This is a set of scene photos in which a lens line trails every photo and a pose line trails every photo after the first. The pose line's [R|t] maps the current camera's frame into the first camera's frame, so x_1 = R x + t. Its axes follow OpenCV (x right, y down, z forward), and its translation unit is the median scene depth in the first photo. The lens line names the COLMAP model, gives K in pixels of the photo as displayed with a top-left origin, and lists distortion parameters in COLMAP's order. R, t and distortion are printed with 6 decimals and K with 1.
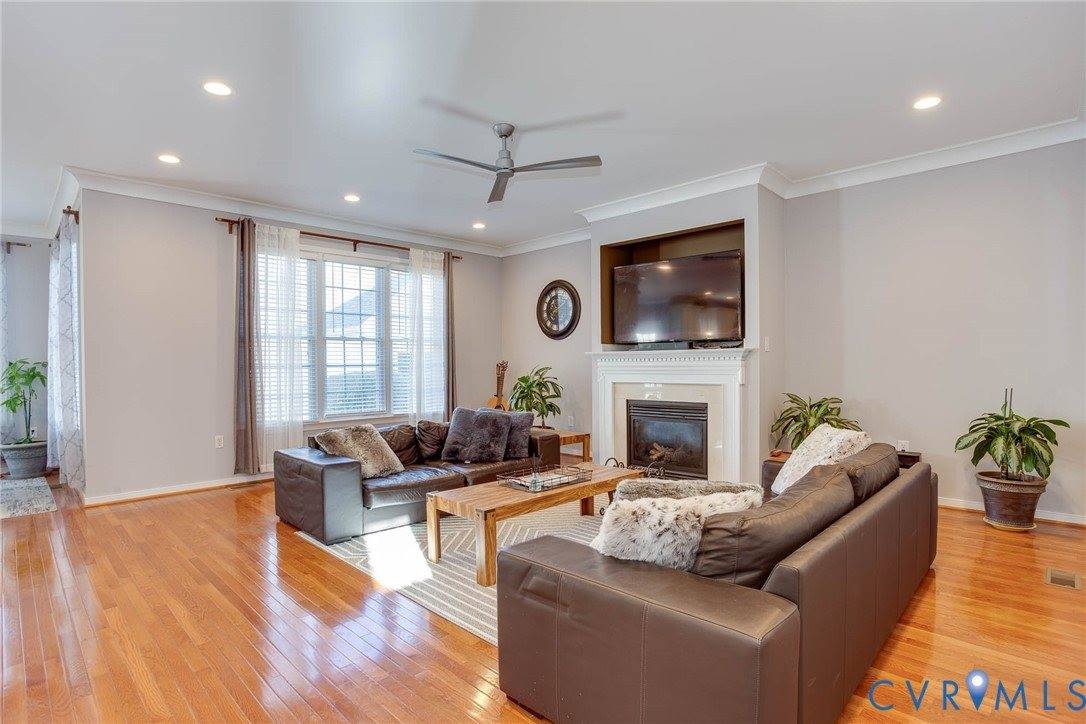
lens RADIAL K [[546.0, 0, 565.4], [0, 546.0, 384.3], [0, 0, 1]] dist [-0.040359, 0.002326]
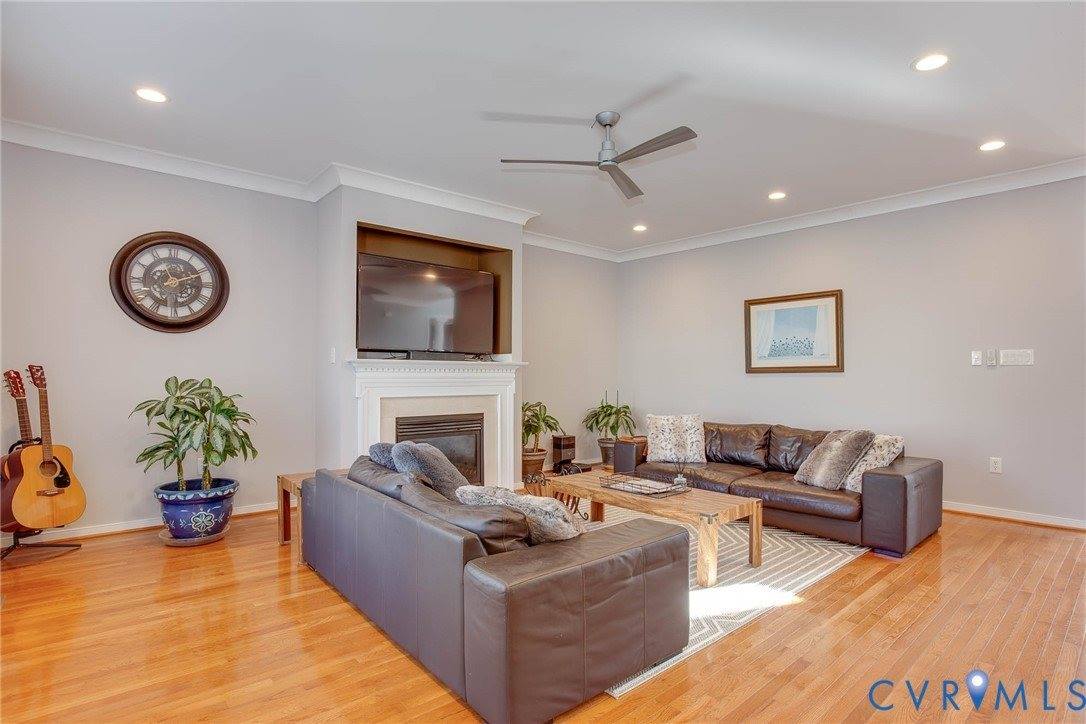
lens RADIAL K [[546.0, 0, 565.4], [0, 546.0, 384.3], [0, 0, 1]] dist [-0.040359, 0.002326]
pose [[0.083922, -0.012822, 0.996390, -0.738331], [0.034454, 0.999357, 0.009959, -0.024592], [-0.995877, 0.033494, 0.084310, 0.719166]]
